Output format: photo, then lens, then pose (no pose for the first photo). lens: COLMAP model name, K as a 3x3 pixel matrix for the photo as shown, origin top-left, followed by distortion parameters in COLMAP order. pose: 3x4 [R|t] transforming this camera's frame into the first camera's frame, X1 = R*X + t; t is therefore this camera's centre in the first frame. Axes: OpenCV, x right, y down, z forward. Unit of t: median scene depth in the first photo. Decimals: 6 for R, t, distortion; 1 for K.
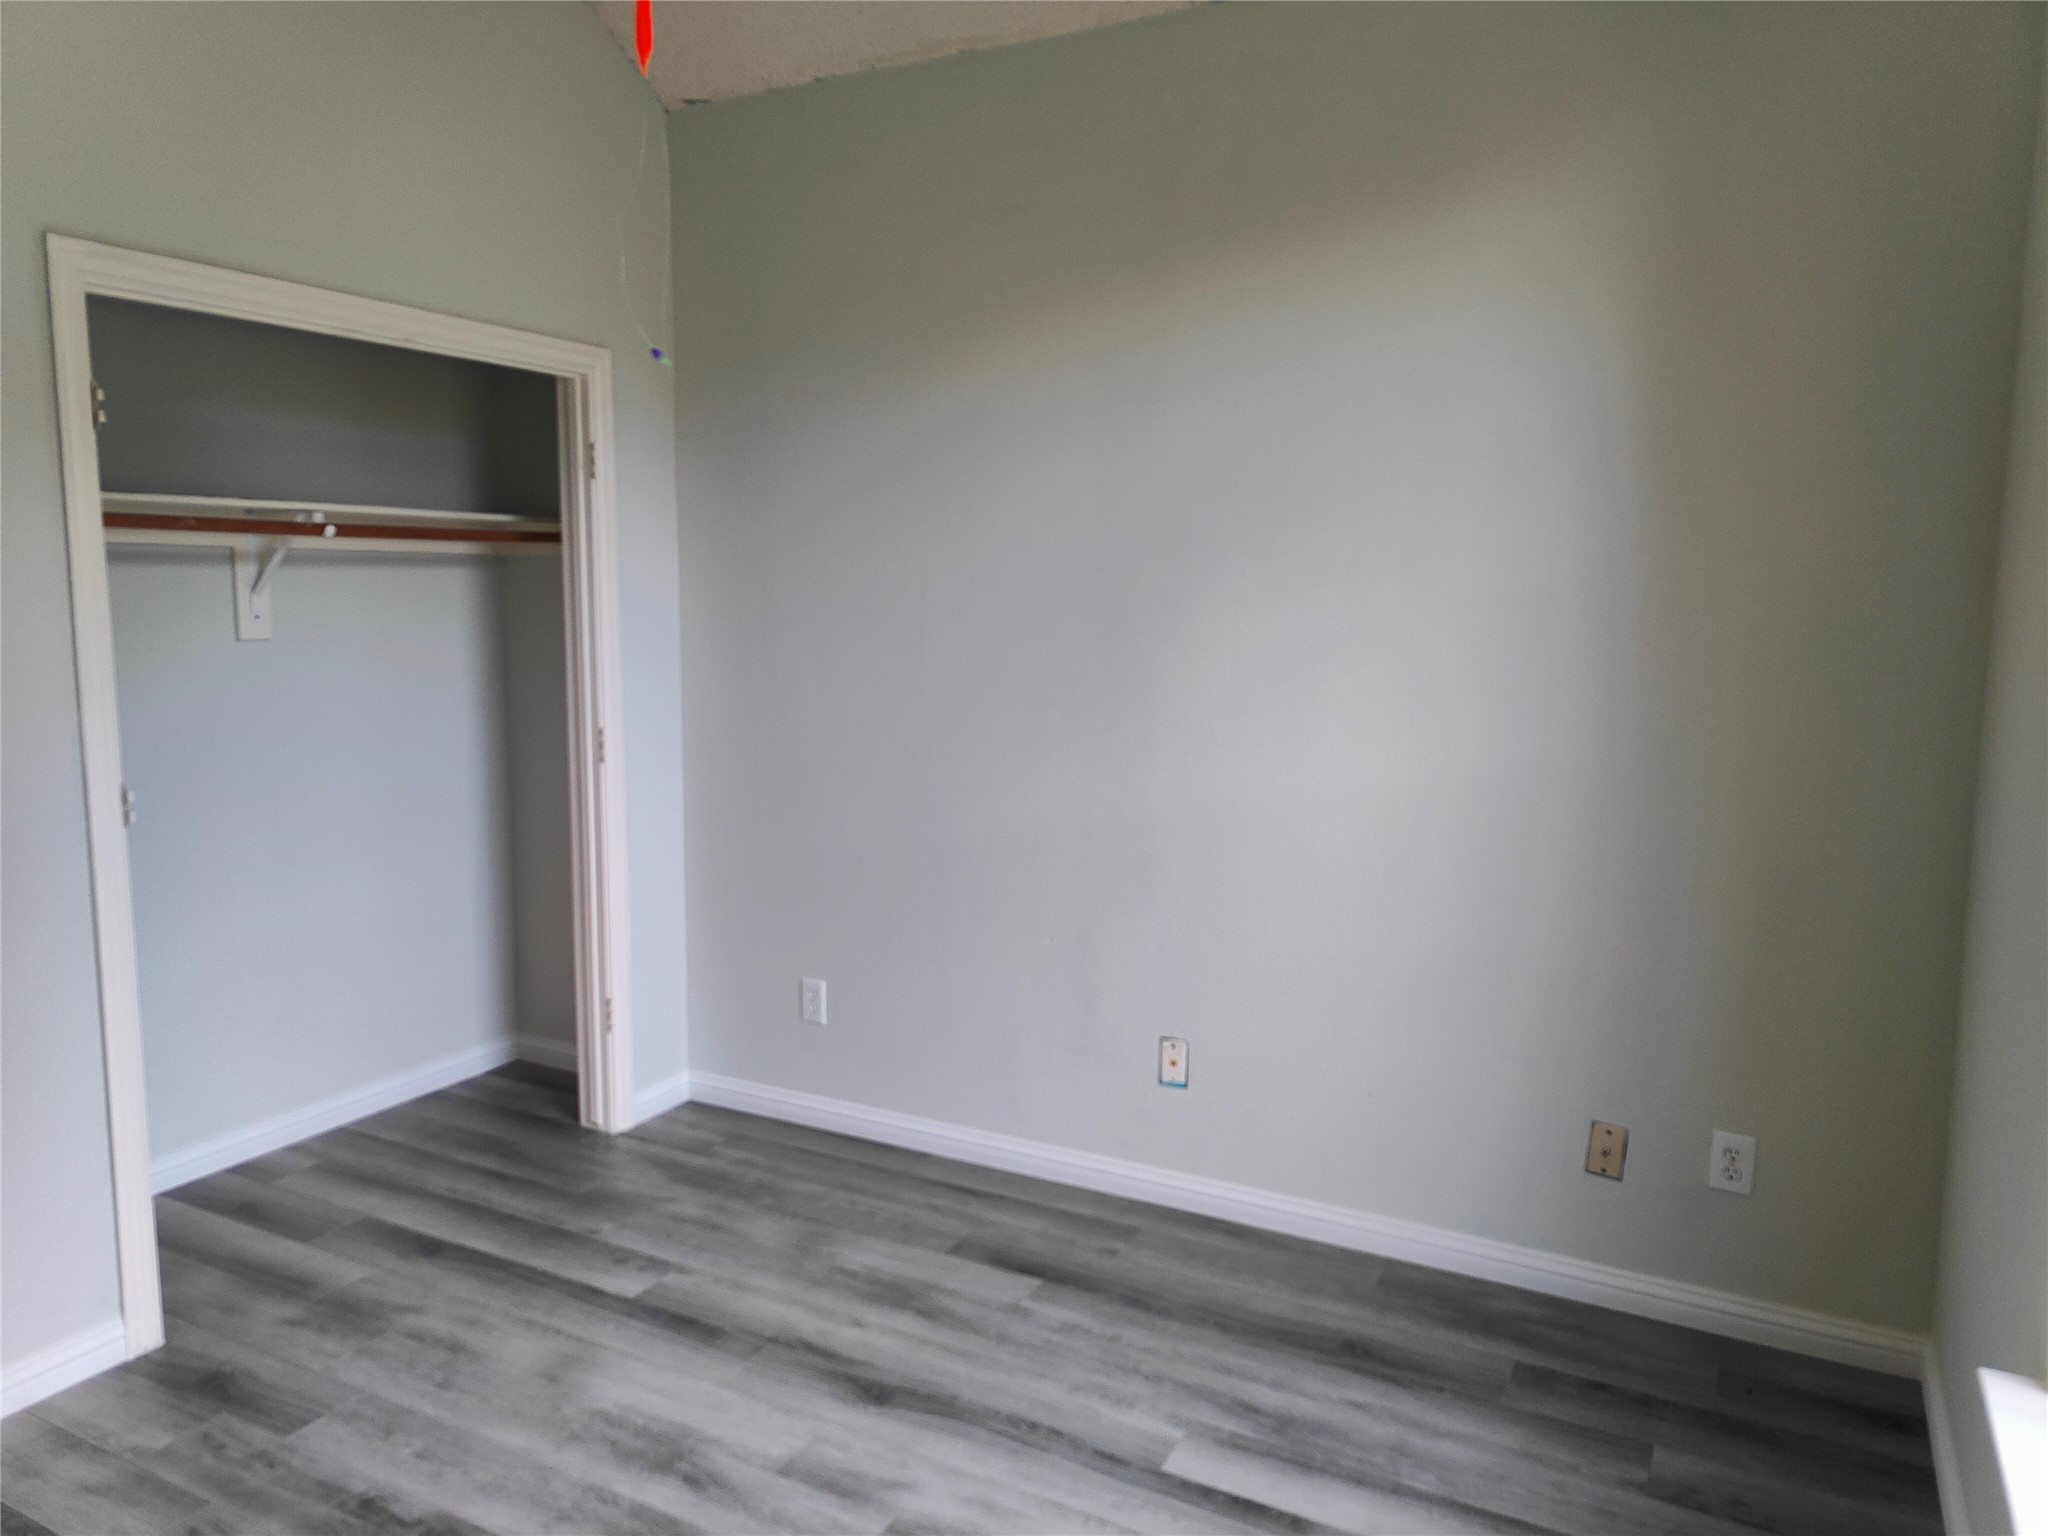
lens RADIAL K [[1419.5, 0, 1037.2], [0, 1419.5, 760.2], [0, 0, 1]] dist [0.008172, 0.003226]
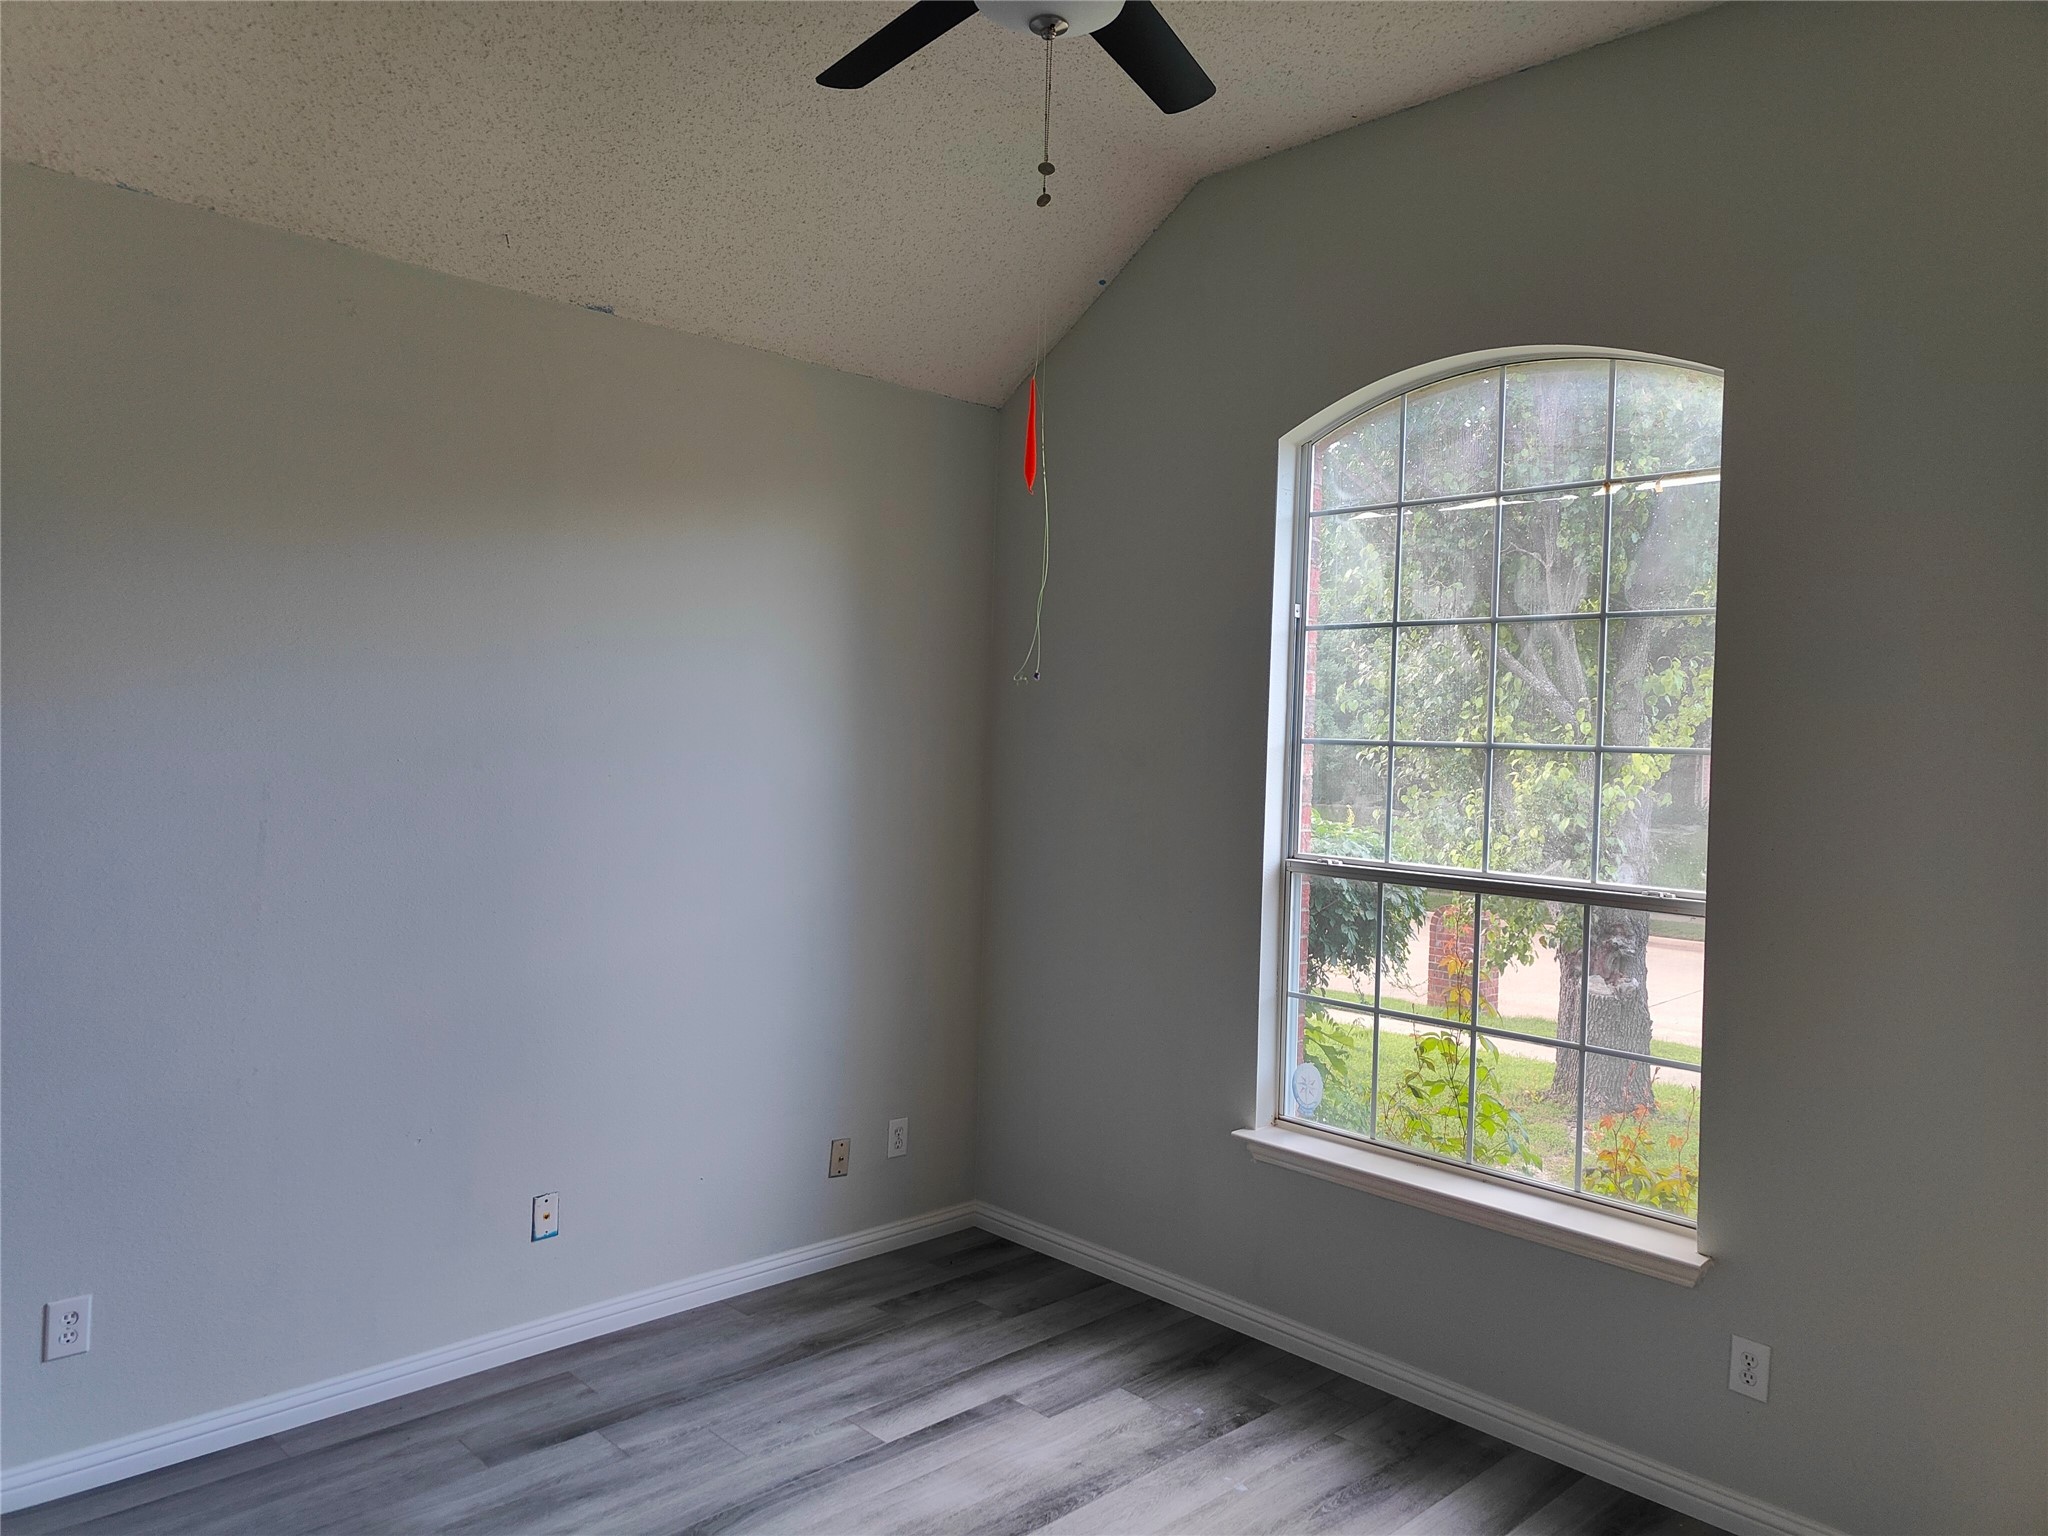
lens RADIAL K [[1419.5, 0, 1037.2], [0, 1419.5, 760.2], [0, 0, 1]] dist [0.008172, 0.003226]
pose [[0.292407, -0.012248, 0.956216, -0.995584], [0.083240, 0.996449, -0.012692, -0.109756], [-0.952664, 0.083307, 0.292388, 0.341324]]
